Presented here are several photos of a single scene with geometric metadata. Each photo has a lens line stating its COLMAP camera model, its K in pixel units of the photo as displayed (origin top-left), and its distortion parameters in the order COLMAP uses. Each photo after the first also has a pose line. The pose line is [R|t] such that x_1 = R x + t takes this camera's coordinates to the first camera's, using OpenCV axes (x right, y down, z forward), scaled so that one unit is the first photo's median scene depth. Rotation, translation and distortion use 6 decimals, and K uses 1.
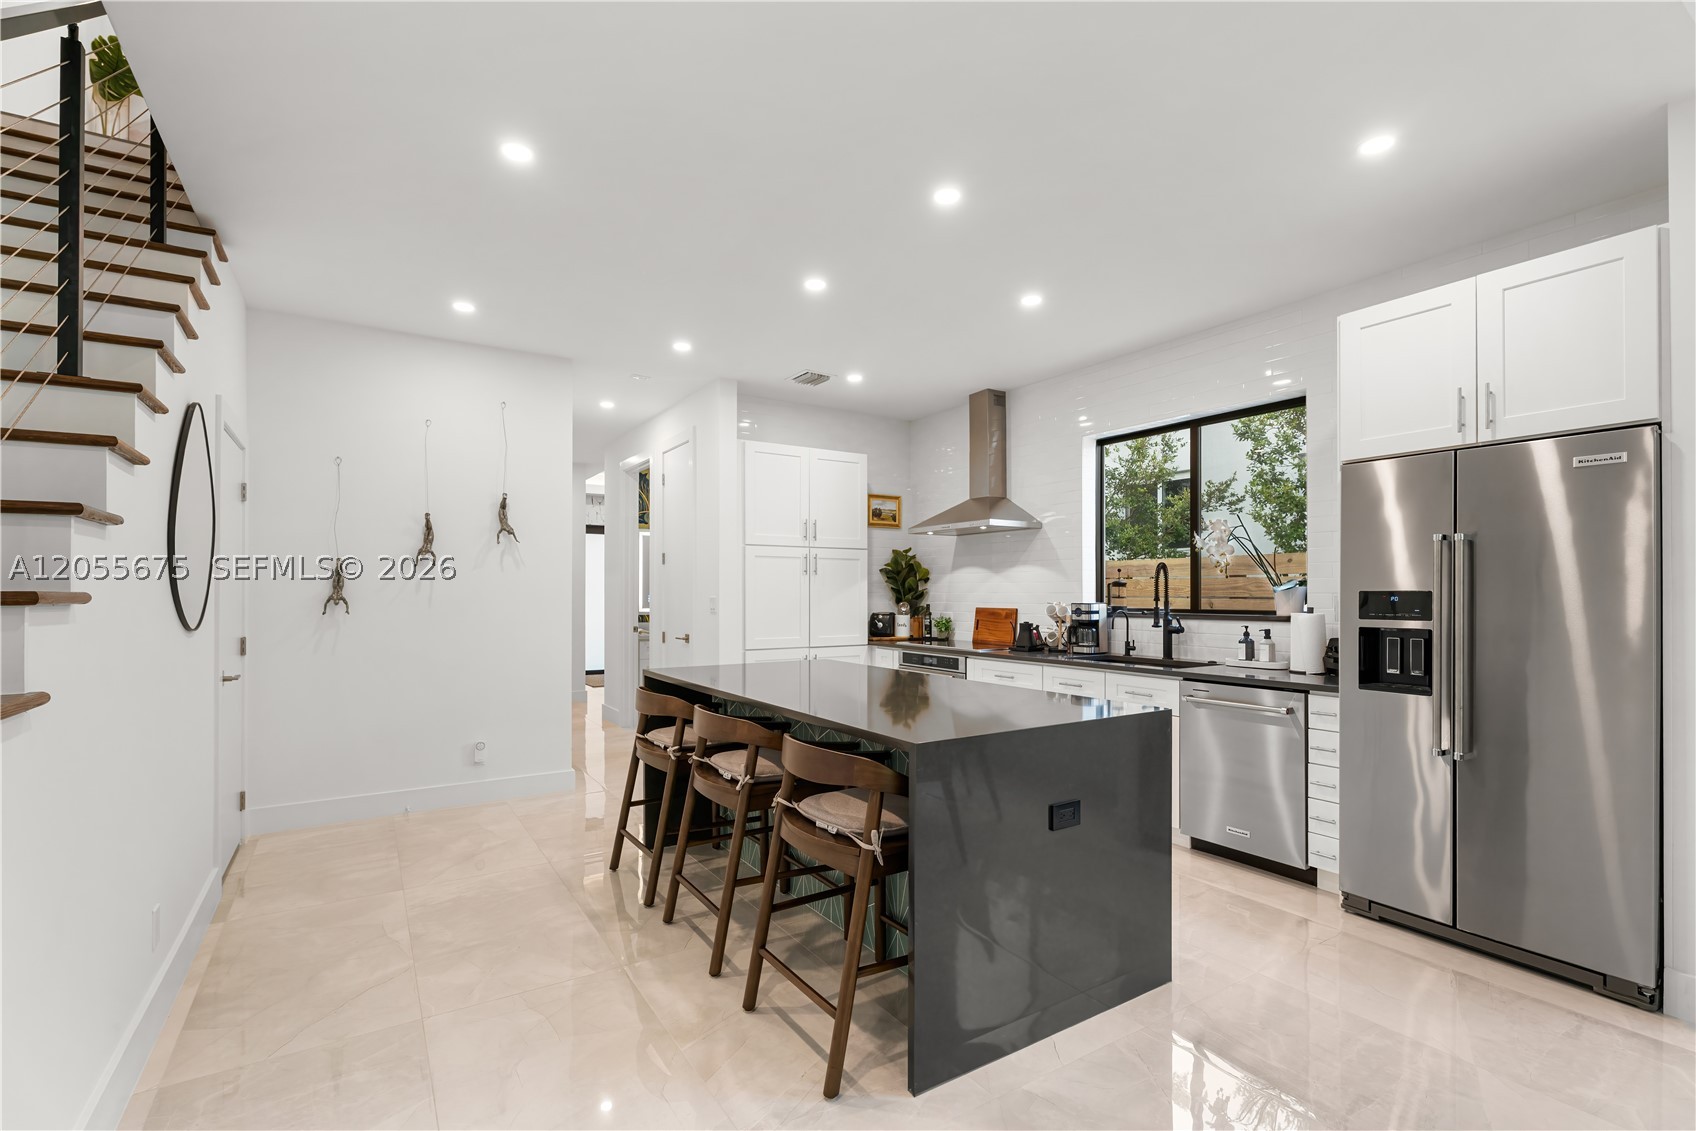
lens RADIAL K [[771.1, 0, 847.3], [0, 771.1, 592.6], [0, 0, 1]] dist [0.000371, -0.000001]
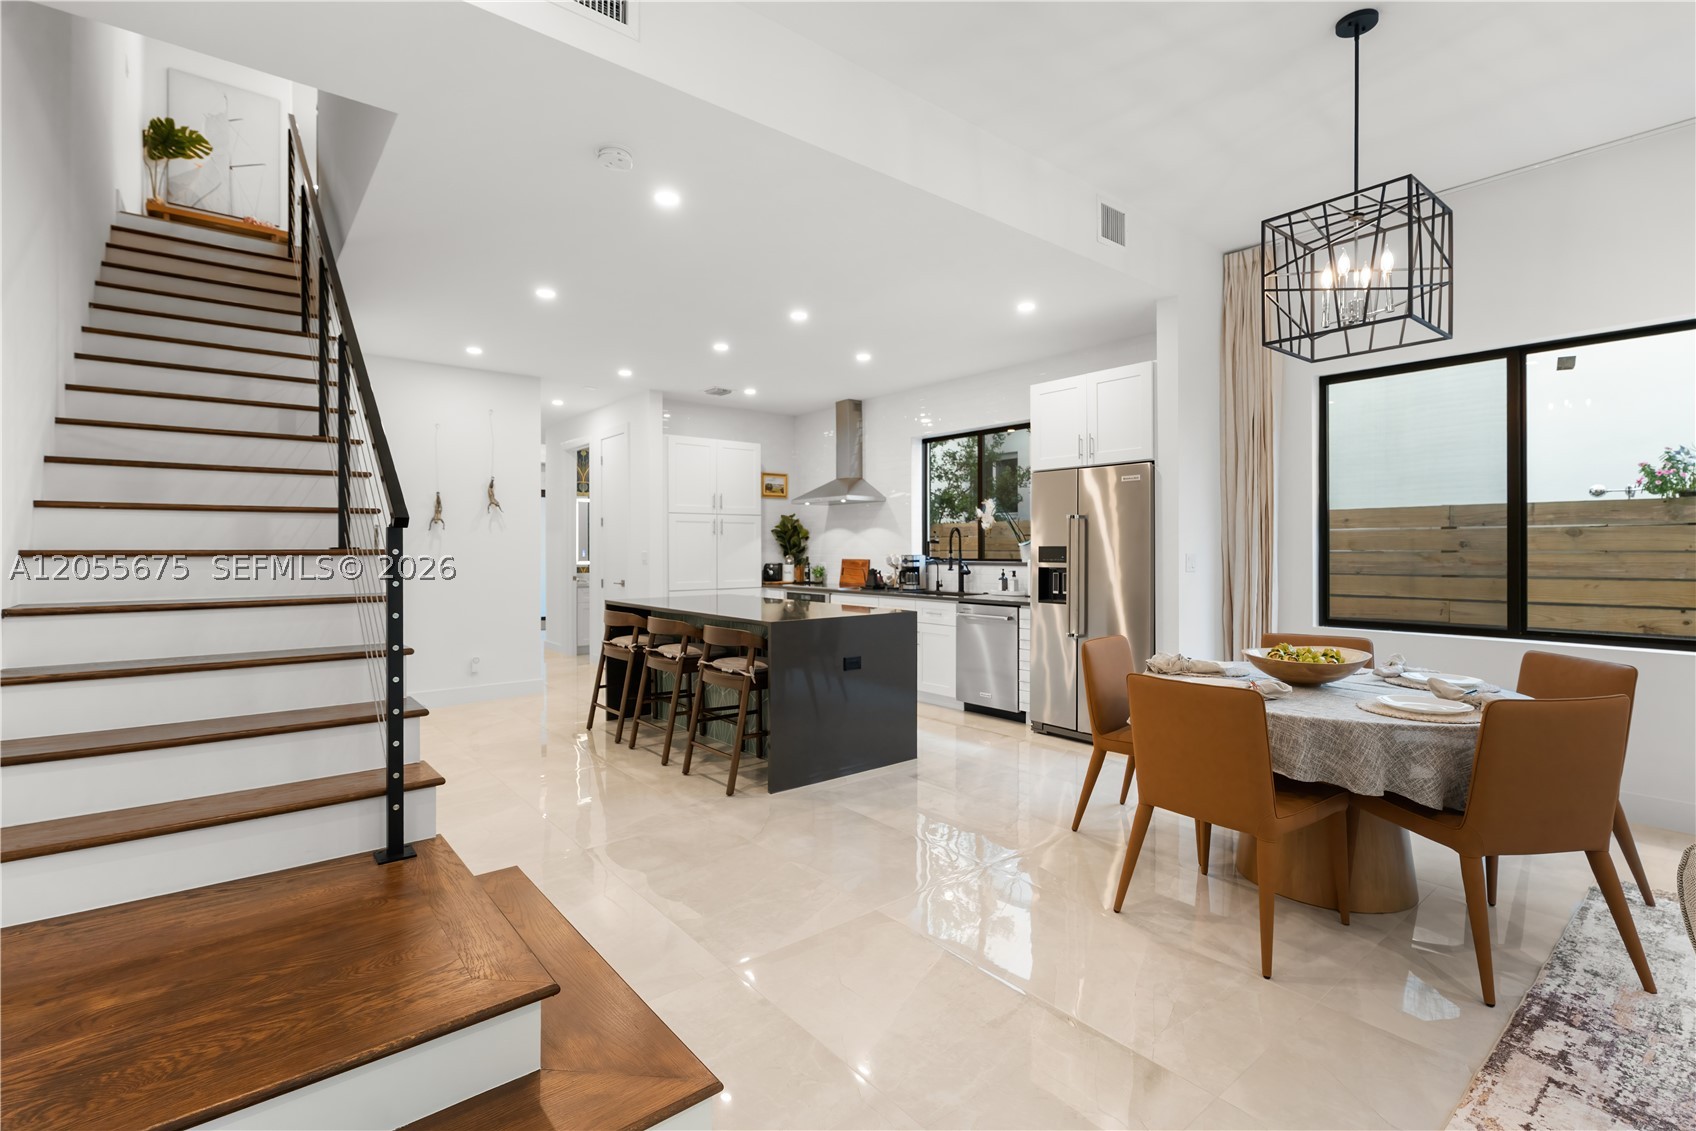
lens RADIAL K [[770.8, 0, 840.4], [0, 770.8, 550.6], [0, 0, 1]] dist [-0.001447, 0.000158]
pose [[0.993865, -0.003576, 0.110546, 0.015511], [0.003141, 0.999987, 0.004117, -0.000488], [-0.110560, -0.003744, 0.993862, -0.348275]]
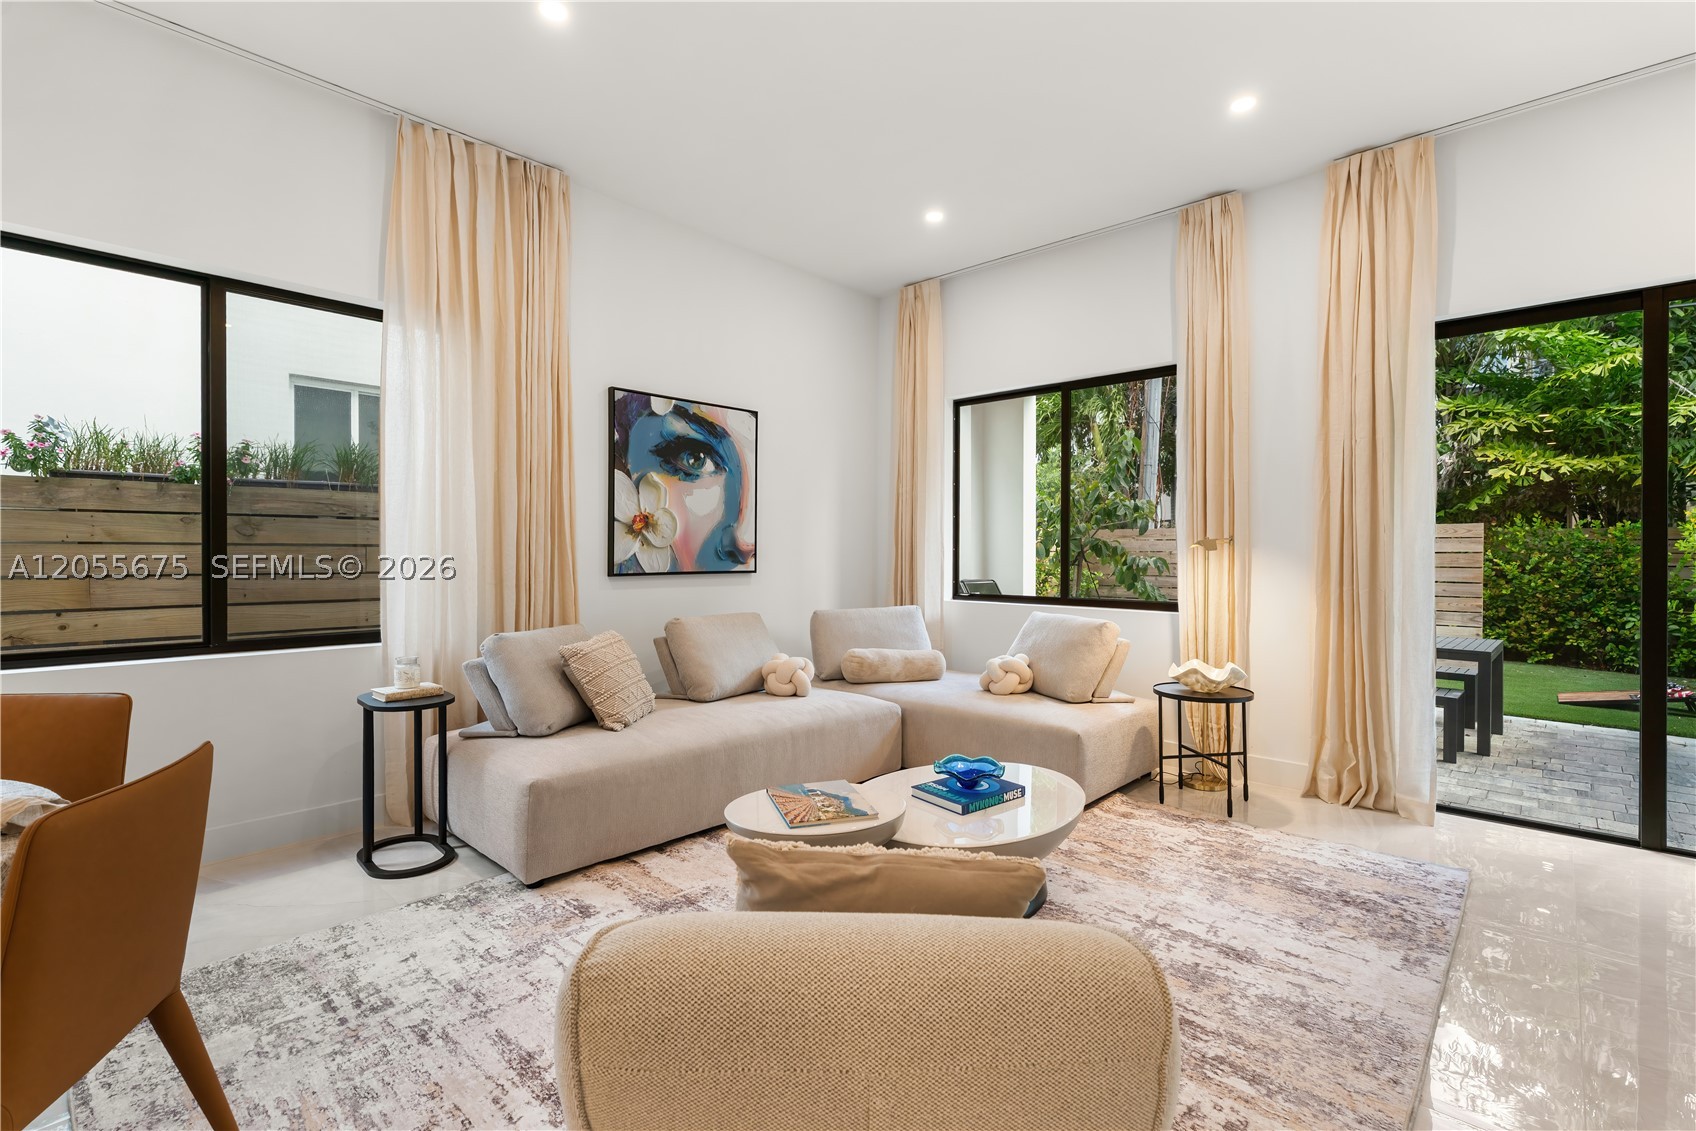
lens RADIAL K [[770.1, 0, 845.6], [0, 770.1, 558.4], [0, 0, 1]] dist [-0.000392, 0.000224]
pose [[-0.253581, -0.008734, 0.967275, 0.147662], [-0.003300, 0.999961, 0.008164, 0.011837], [-0.967309, -0.001122, -0.253600, -0.151341]]
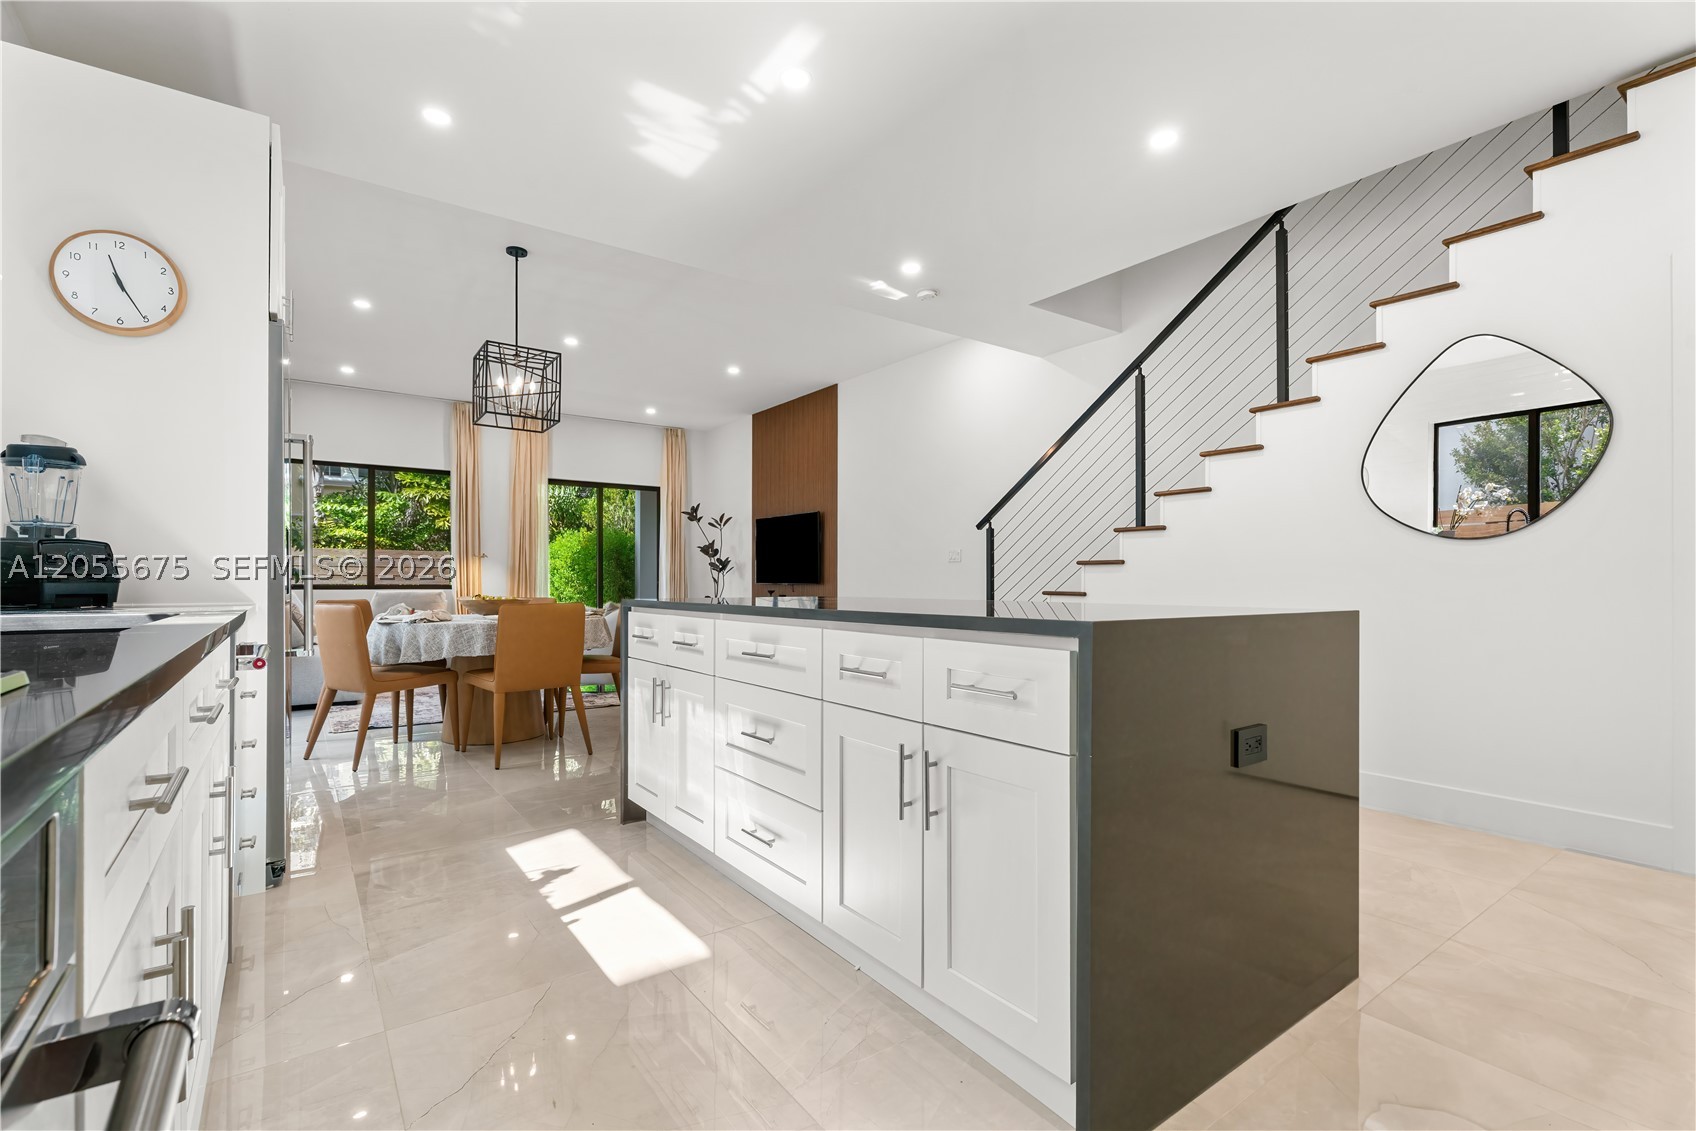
lens RADIAL K [[766.2, 0, 839.4], [0, 766.2, 575.0], [0, 0, 1]] dist [-0.000511, 0.000161]
pose [[-0.998883, -0.004848, -0.046997, 0.056671], [-0.004379, 0.999940, -0.010072, 0.053832], [0.047043, -0.009855, -0.998844, 0.965333]]
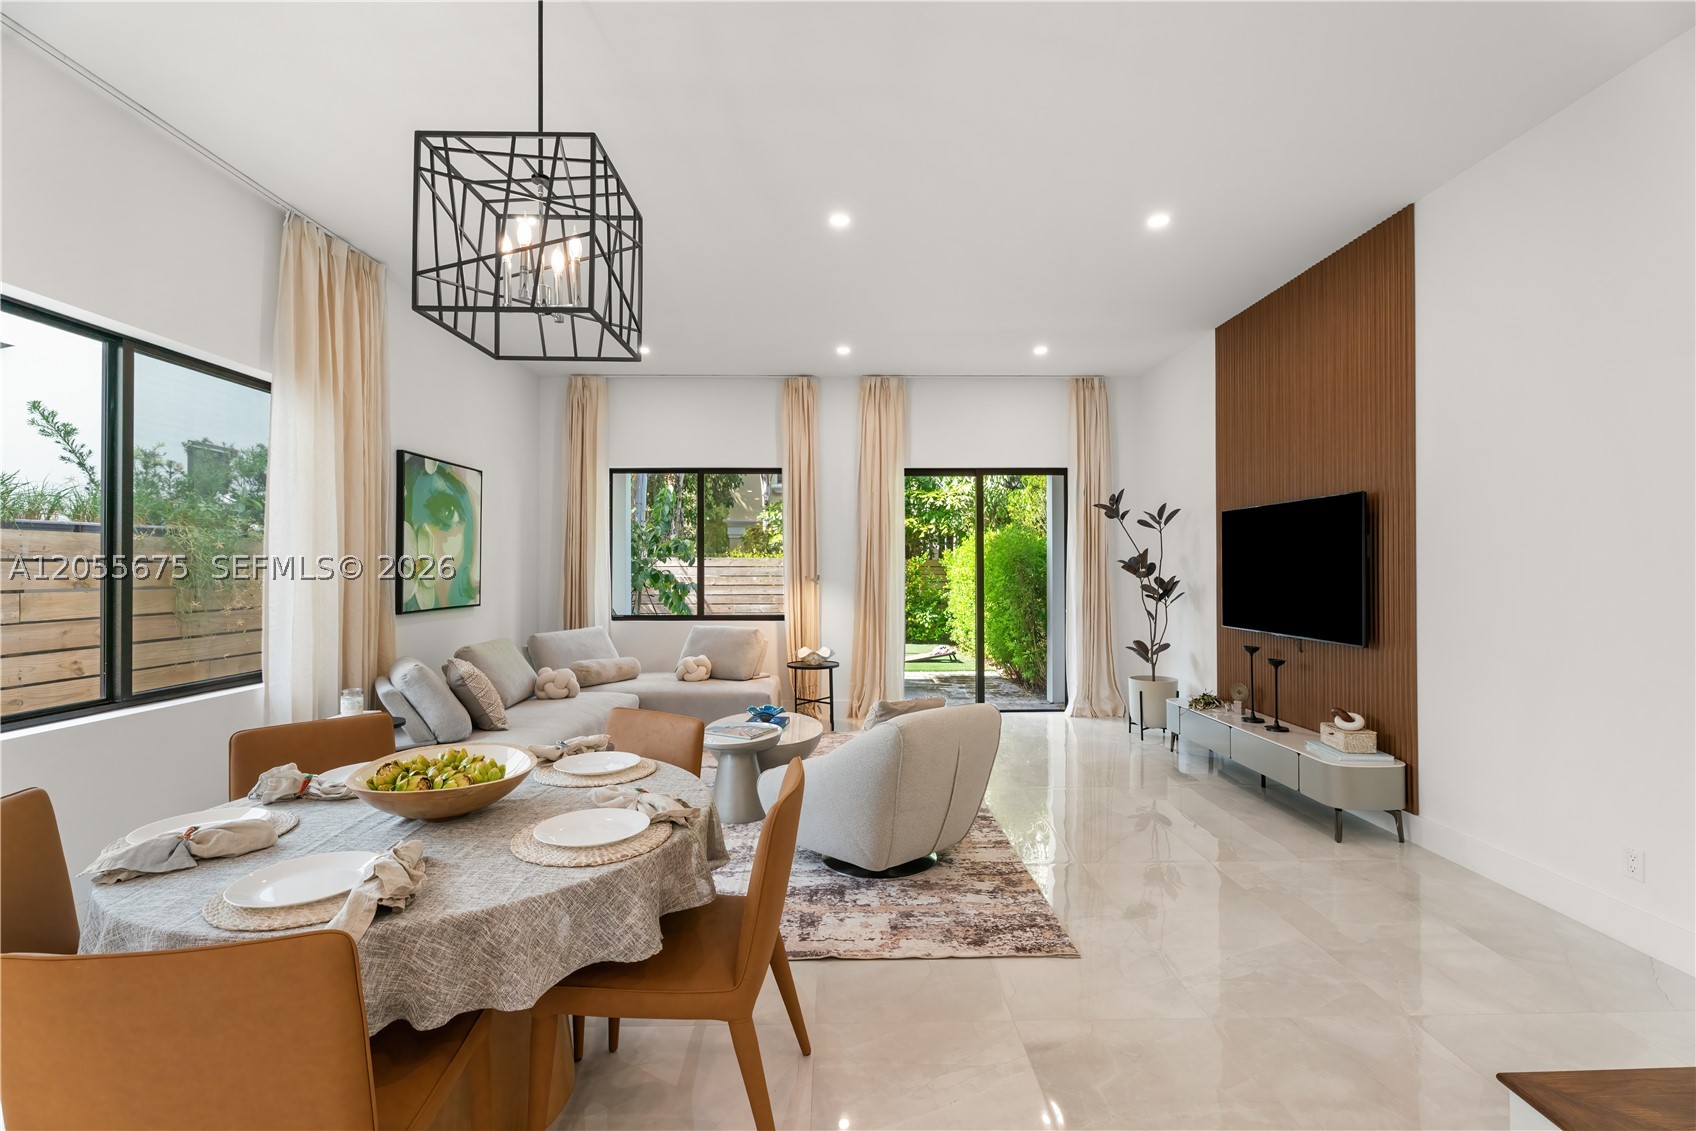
lens RADIAL K [[754.1, 0, 848.1], [0, 754.1, 566.0], [0, 0, 1]] dist [-0.000535, 0.000124]
pose [[-0.850765, 0.001771, 0.525544, 0.065822], [0.000056, 0.999995, -0.003278, -0.014202], [-0.525547, -0.002759, -0.850760, 0.316385]]
